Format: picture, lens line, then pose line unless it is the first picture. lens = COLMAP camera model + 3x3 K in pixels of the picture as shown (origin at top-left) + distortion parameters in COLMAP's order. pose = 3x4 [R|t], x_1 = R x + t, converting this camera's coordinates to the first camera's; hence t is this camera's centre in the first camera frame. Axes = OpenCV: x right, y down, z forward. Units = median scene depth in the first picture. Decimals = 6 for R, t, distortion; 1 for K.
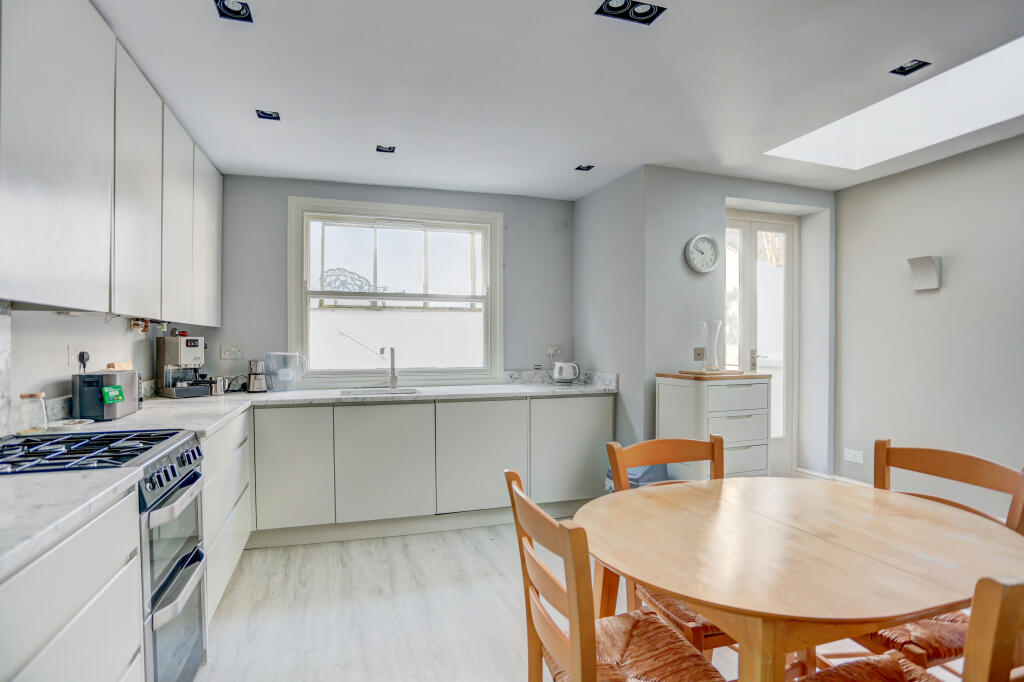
lens RADIAL K [[527.7, 0, 507.5], [0, 527.7, 349.4], [0, 0, 1]] dist [-0.064935, 0.039865]
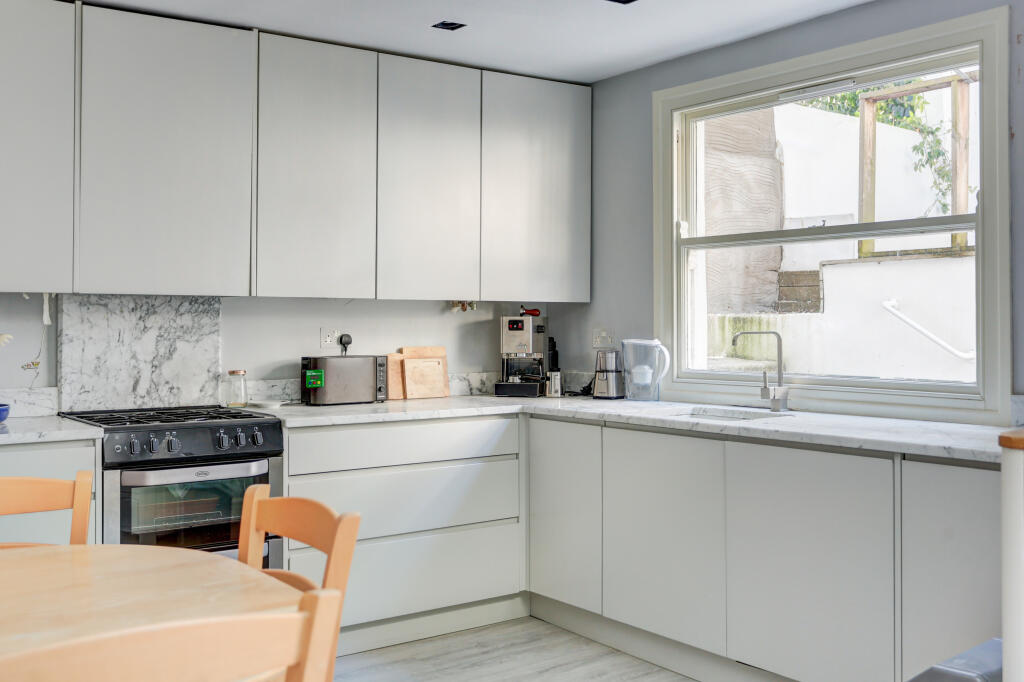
lens RADIAL K [[1054.6, 0, 512.7], [0, 1054.6, 302.9], [0, 0, 1]] dist [0.008069, 0.026135]
pose [[0.315876, -0.018233, -0.948625, 0.763753], [-0.011977, 0.999659, -0.023203, -0.007747], [0.948725, 0.018691, 0.315550, 0.451901]]
